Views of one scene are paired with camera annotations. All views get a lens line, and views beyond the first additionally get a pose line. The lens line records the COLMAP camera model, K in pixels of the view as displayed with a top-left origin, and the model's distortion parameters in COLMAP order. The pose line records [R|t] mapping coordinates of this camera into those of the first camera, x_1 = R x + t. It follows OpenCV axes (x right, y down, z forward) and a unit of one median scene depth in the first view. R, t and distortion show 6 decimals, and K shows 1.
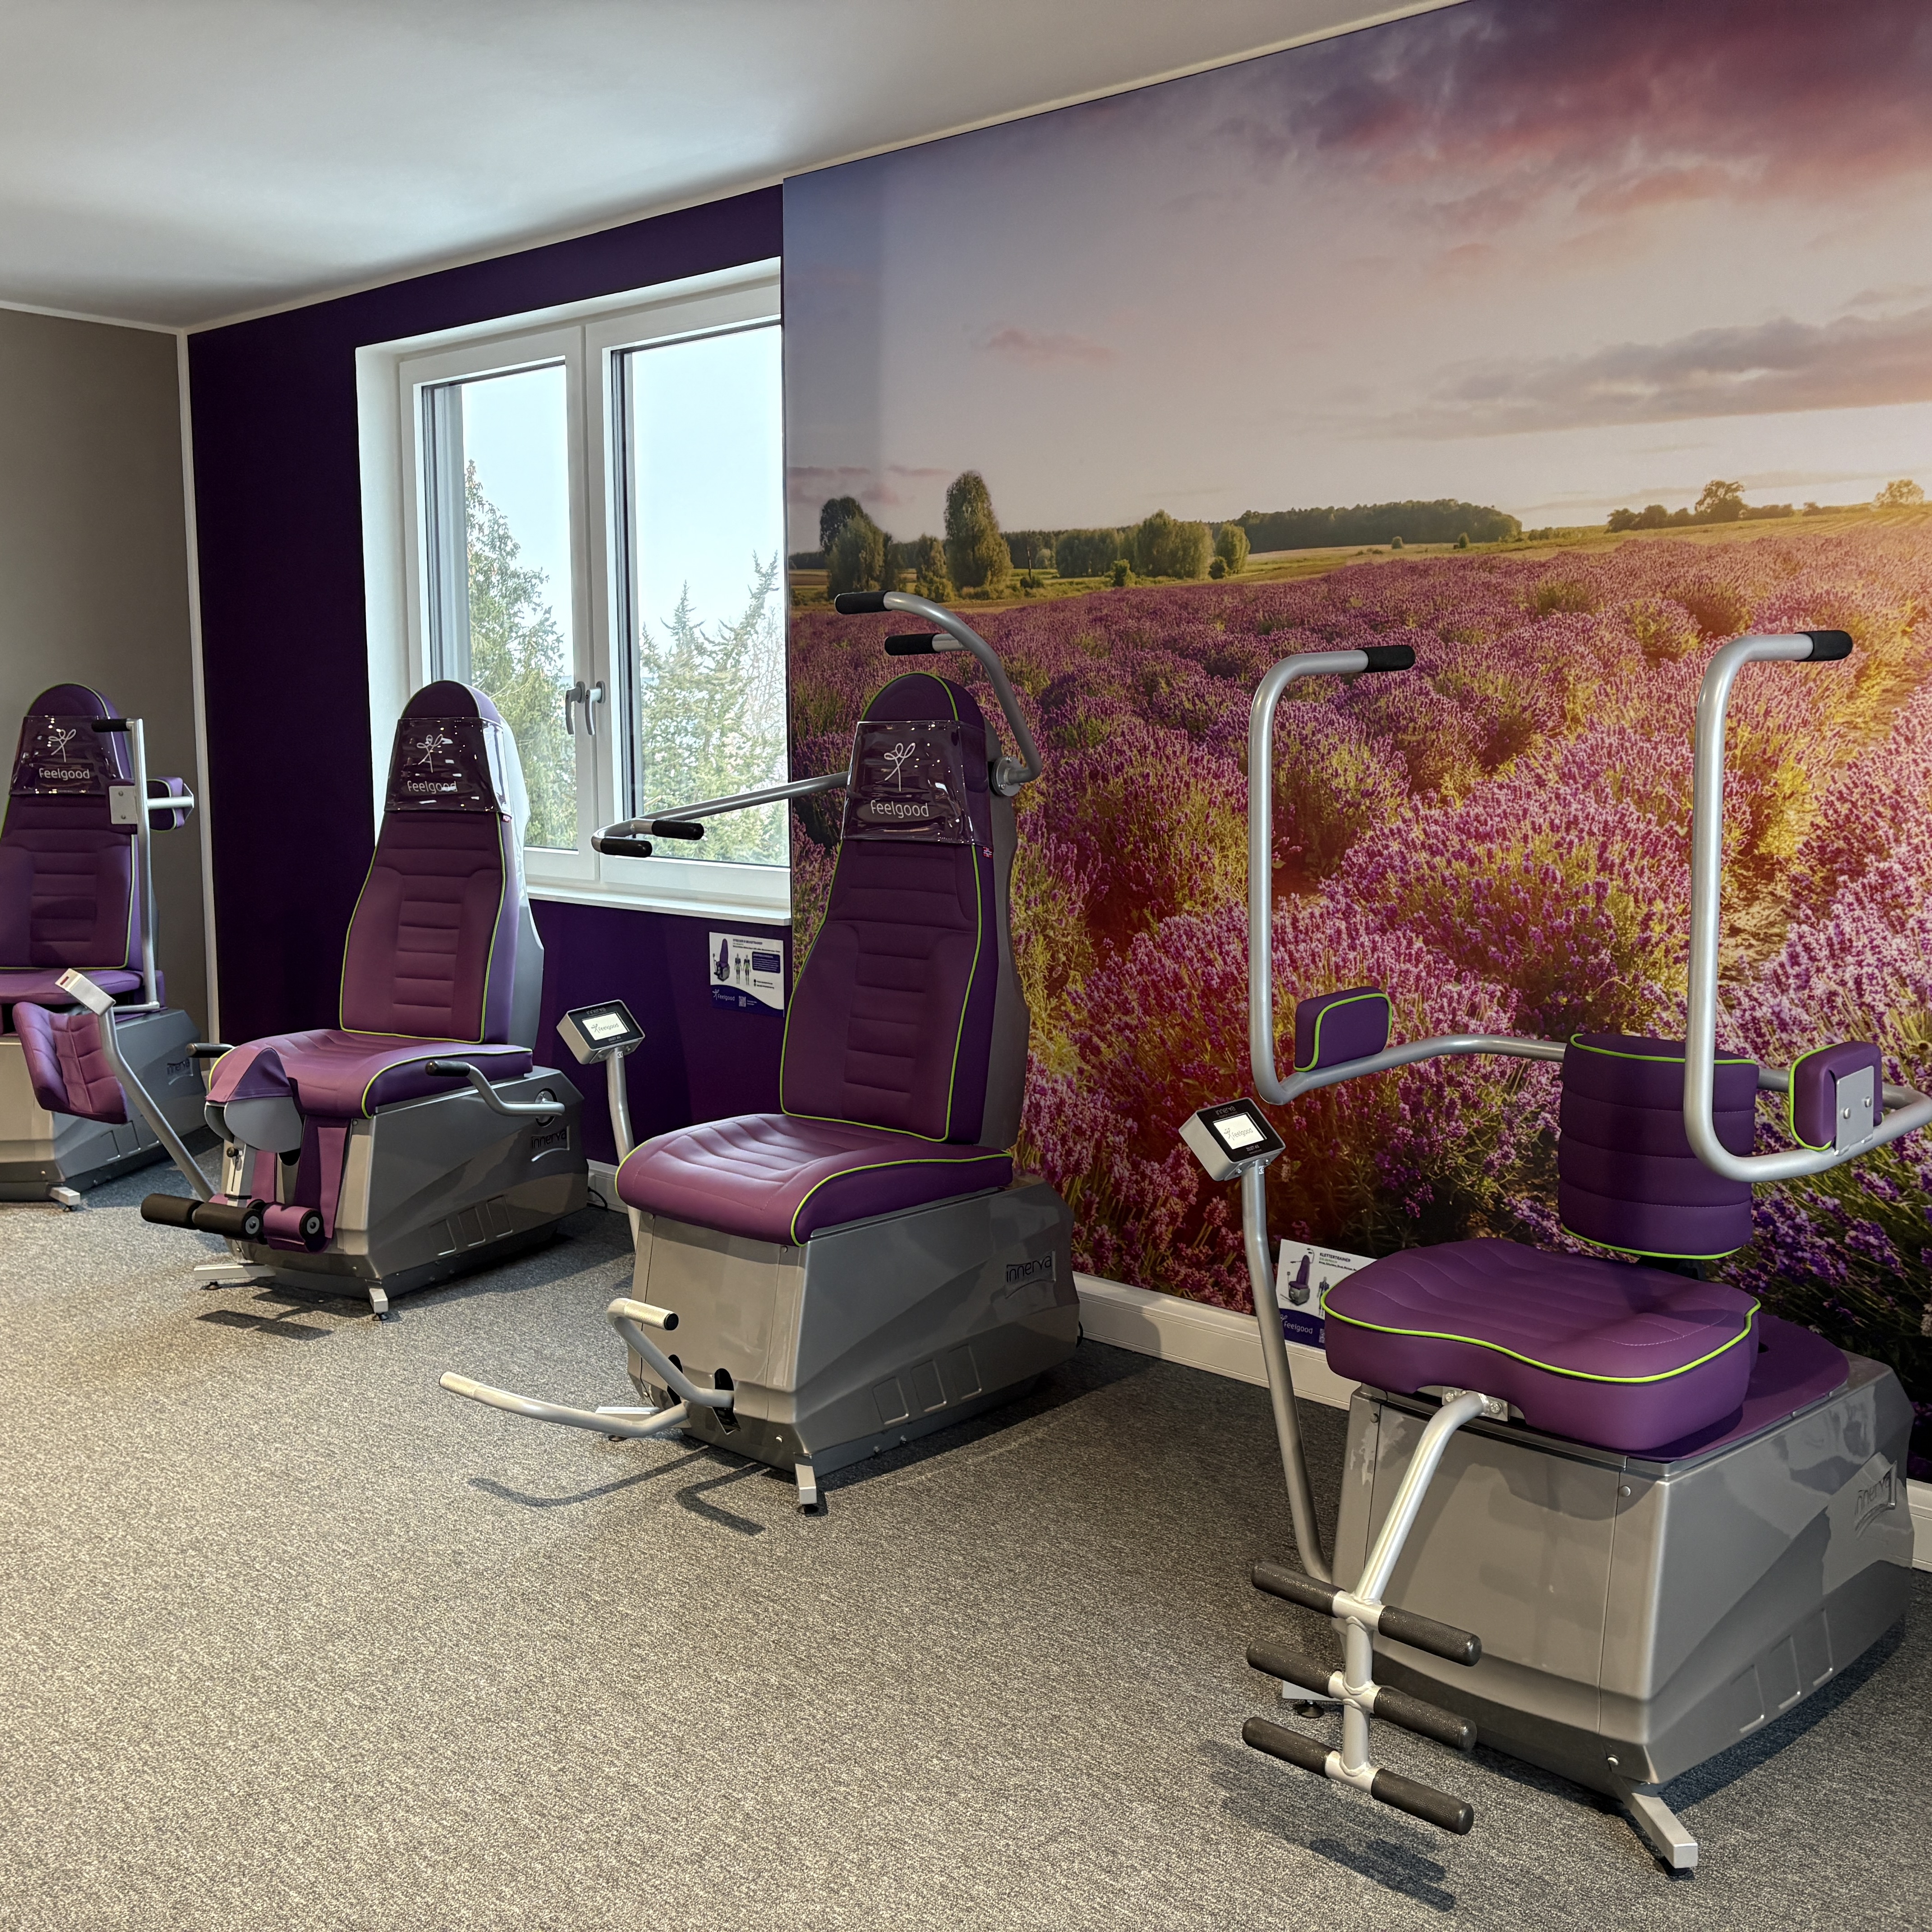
lens RADIAL K [[1917.2, 0, 997.4], [0, 1917.2, 958.0], [0, 0, 1]] dist [0.154039, -0.342484]
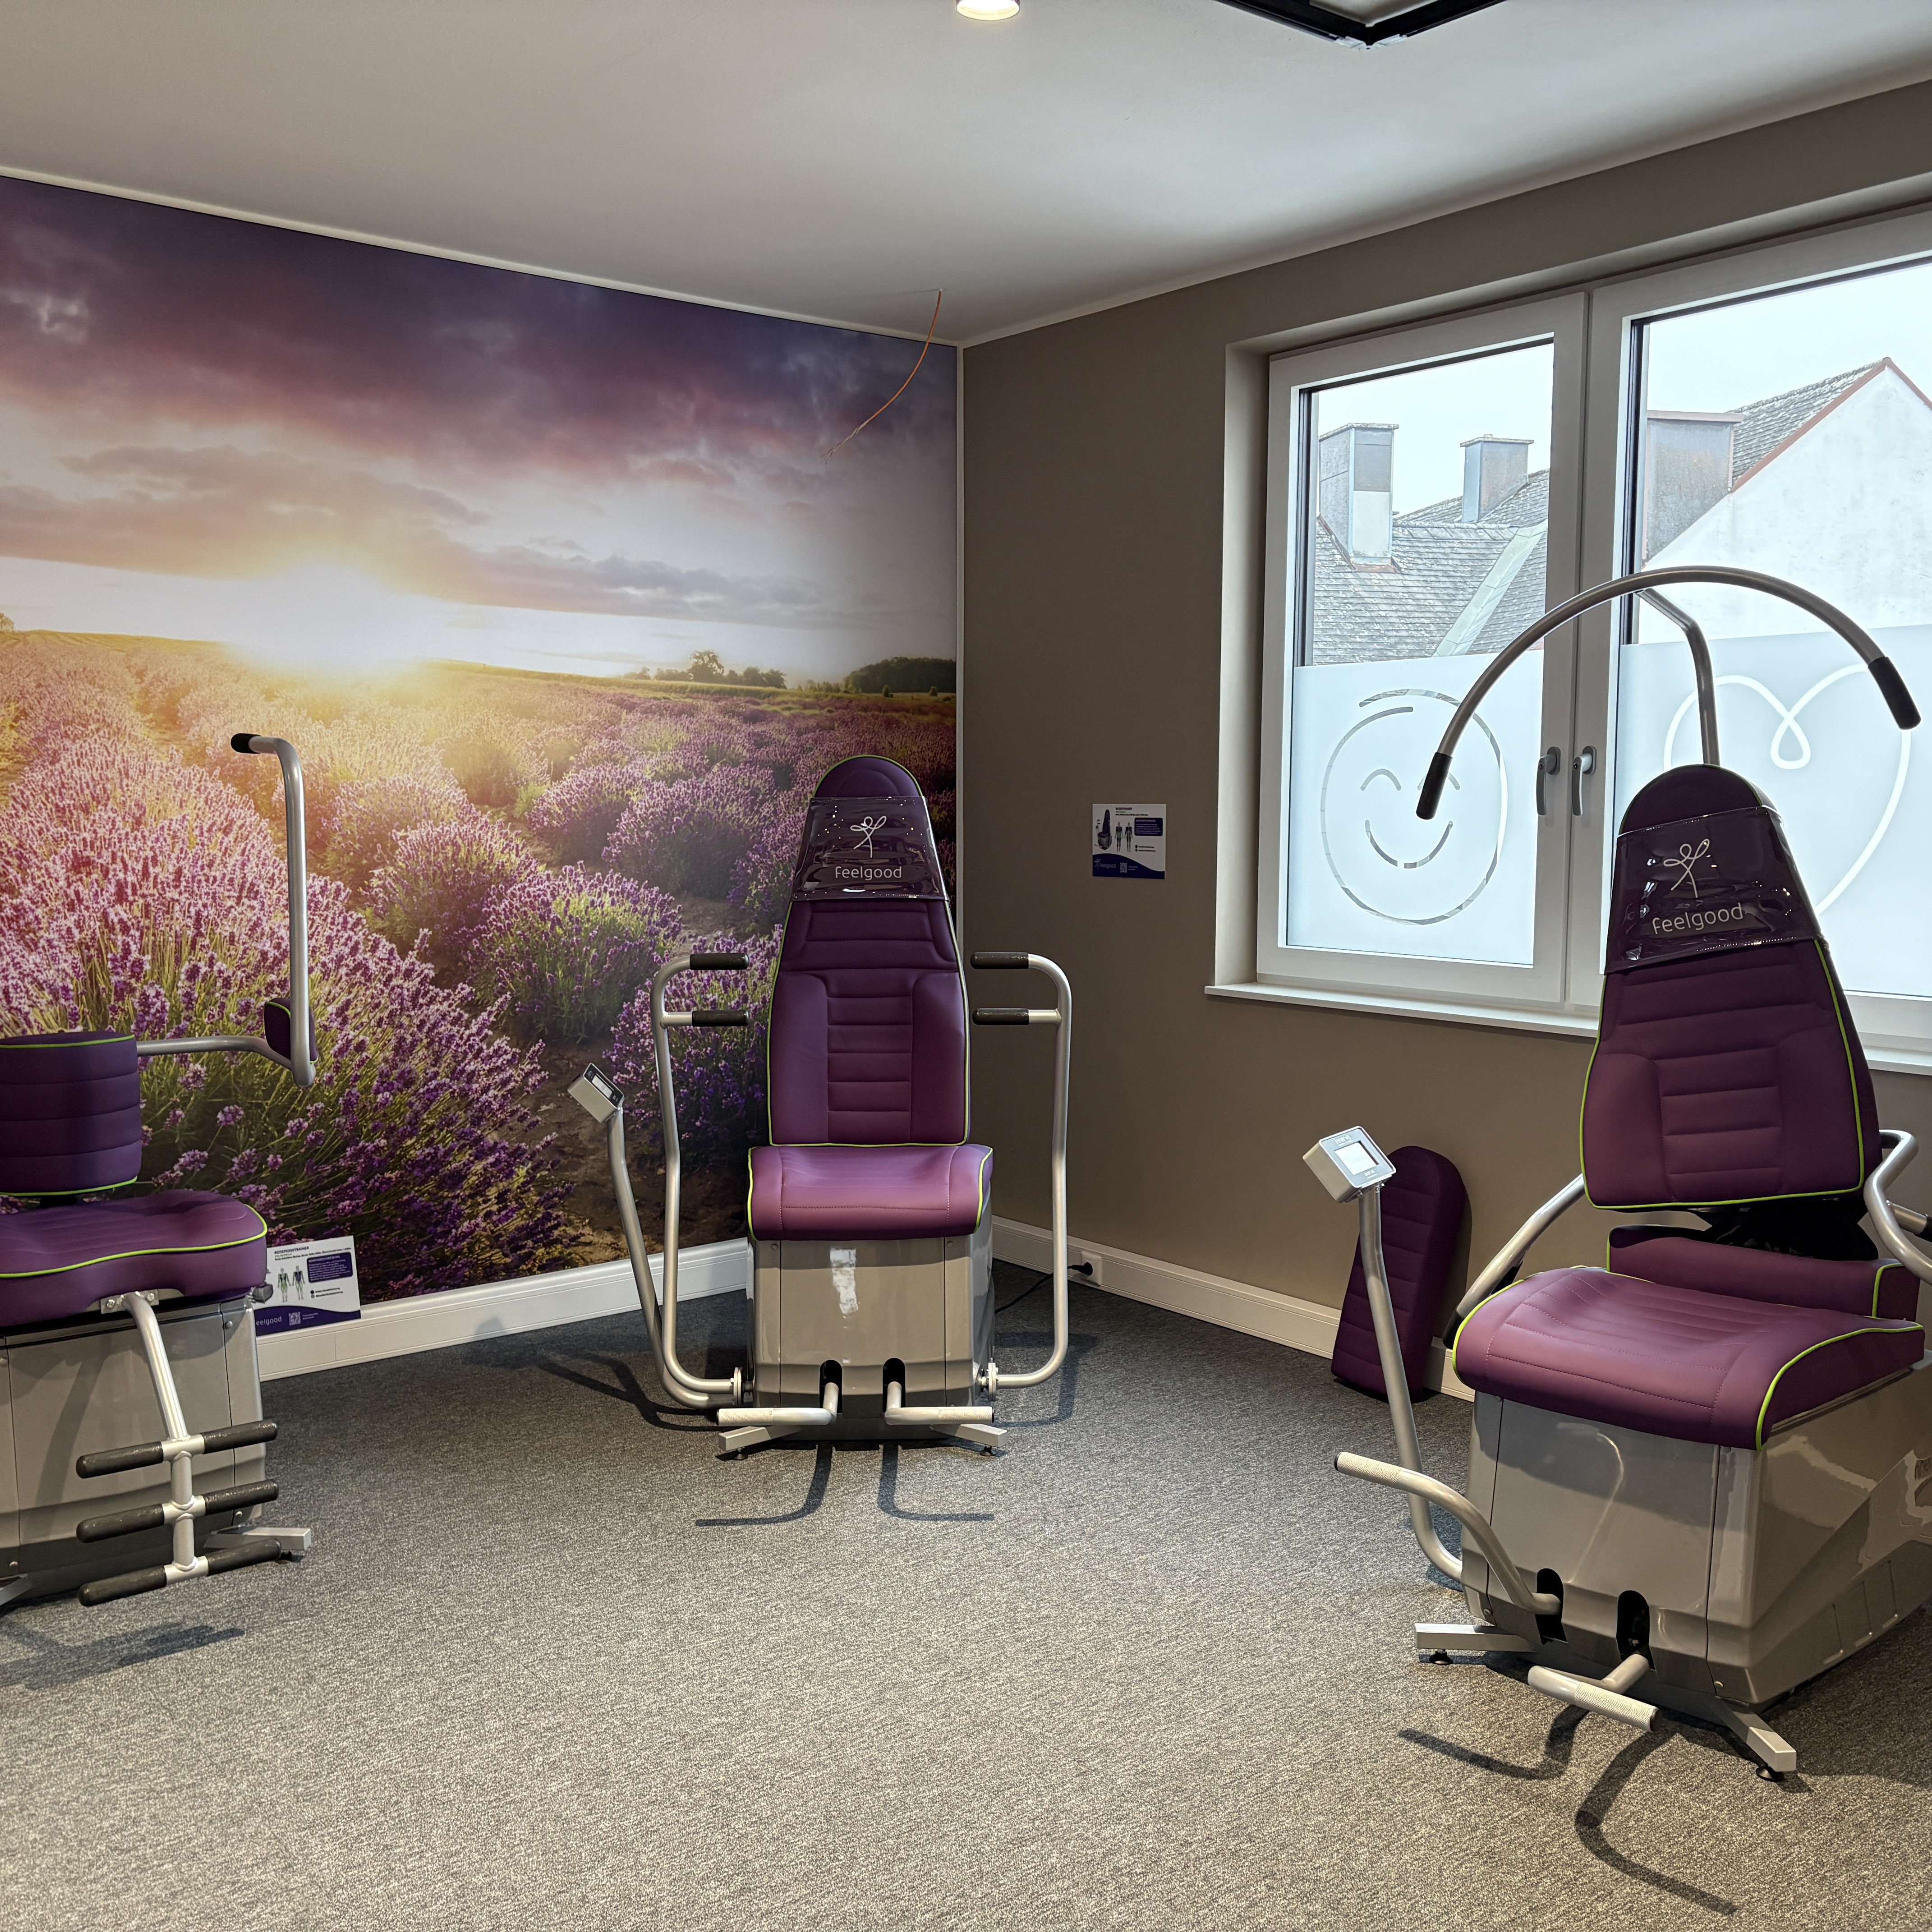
lens RADIAL K [[1917.2, 0, 997.4], [0, 1917.2, 958.0], [0, 0, 1]] dist [0.154039, -0.342484]
pose [[0.166201, -0.087537, 0.982199, -0.542024], [0.123160, 0.990095, 0.067400, -0.012302], [-0.978371, 0.109766, 0.175336, 0.089470]]
